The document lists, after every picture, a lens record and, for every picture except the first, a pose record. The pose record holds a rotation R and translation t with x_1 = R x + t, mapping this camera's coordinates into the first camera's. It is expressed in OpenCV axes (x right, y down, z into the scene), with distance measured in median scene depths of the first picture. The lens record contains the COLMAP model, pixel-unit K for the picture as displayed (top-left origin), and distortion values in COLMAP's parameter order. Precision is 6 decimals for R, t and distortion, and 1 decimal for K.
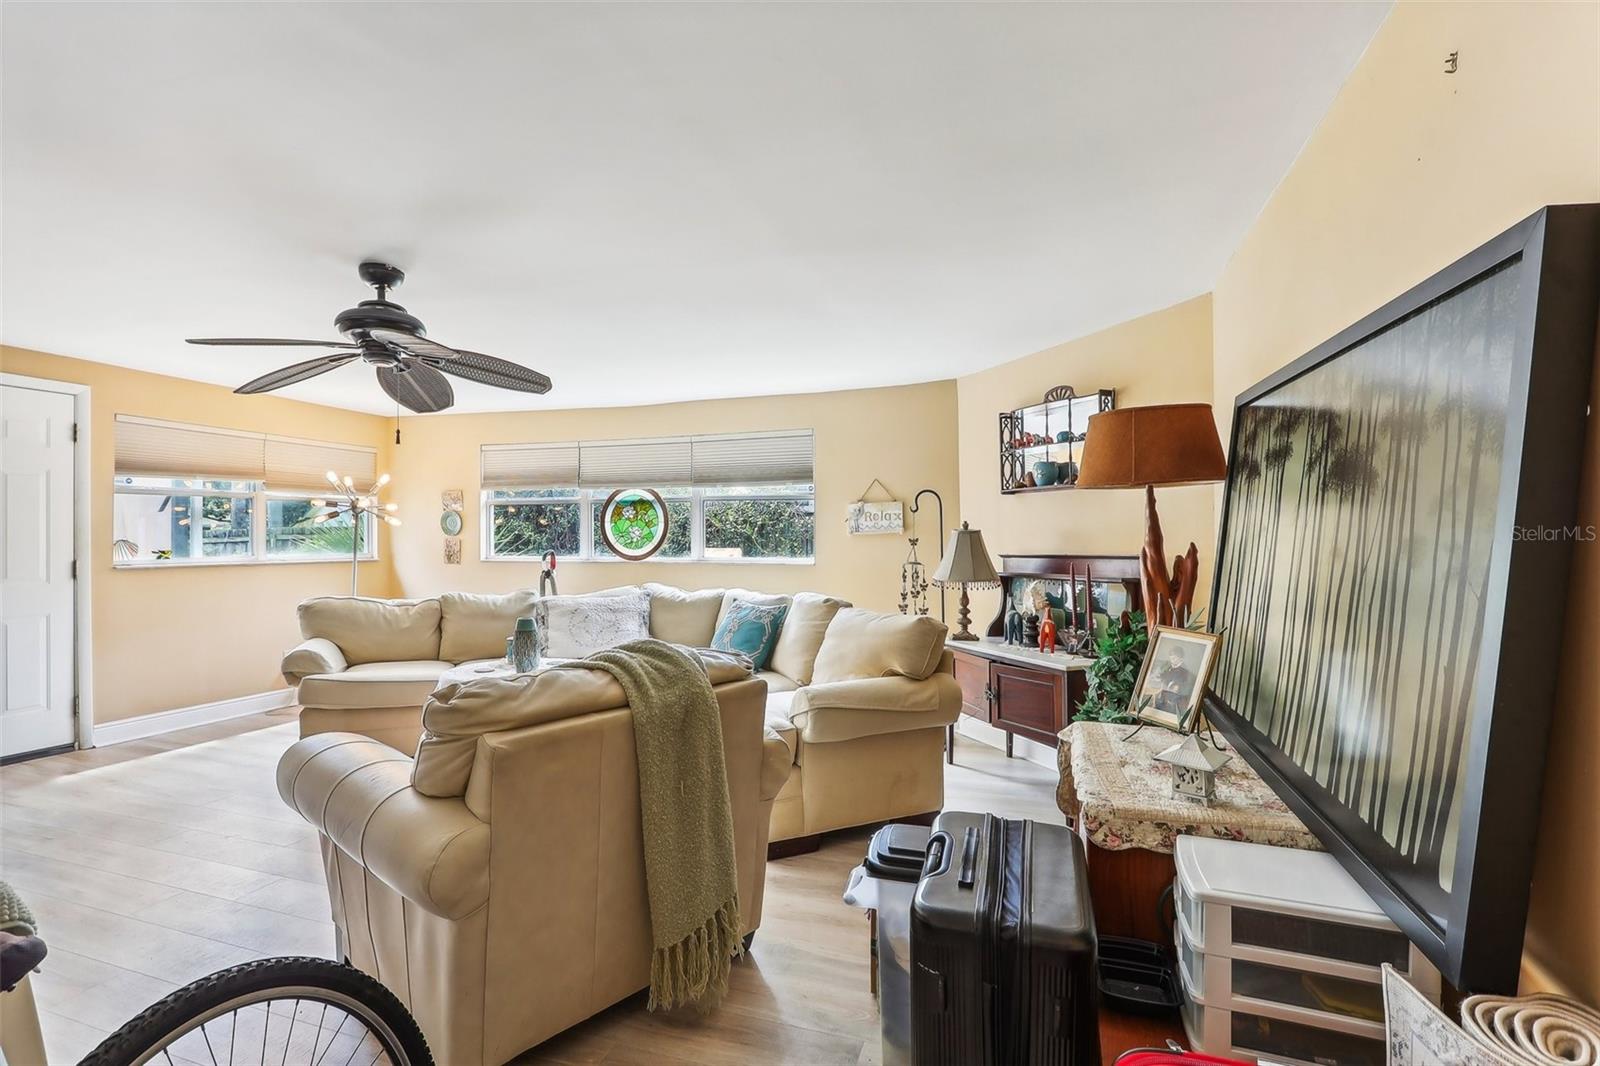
lens RADIAL K [[755.4, 0, 798.8], [0, 755.4, 535.9], [0, 0, 1]] dist [-0.007838, 0.001221]
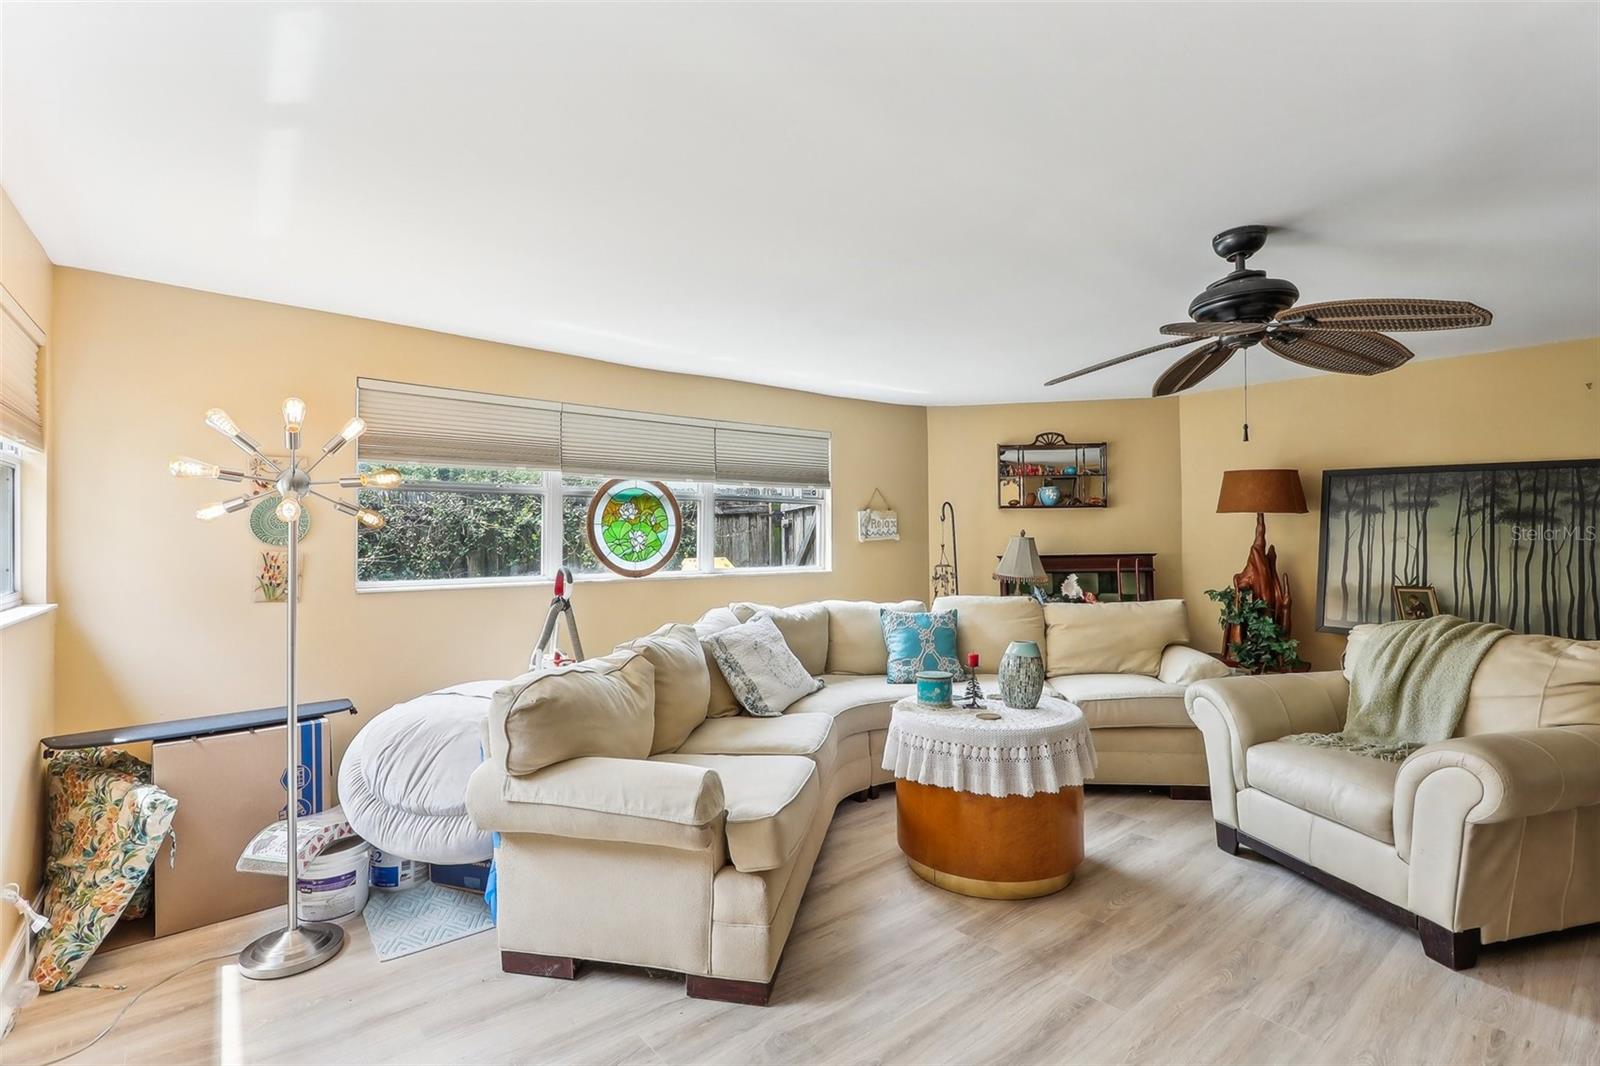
lens RADIAL K [[755.4, 0, 798.4], [0, 755.4, 531.1], [0, 0, 1]] dist [-0.007838, 0.001221]
pose [[0.536059, 0.004747, 0.844167, -0.752279], [0.001632, 0.999976, -0.006660, -0.007061], [-0.844179, 0.004948, 0.536039, 0.476252]]
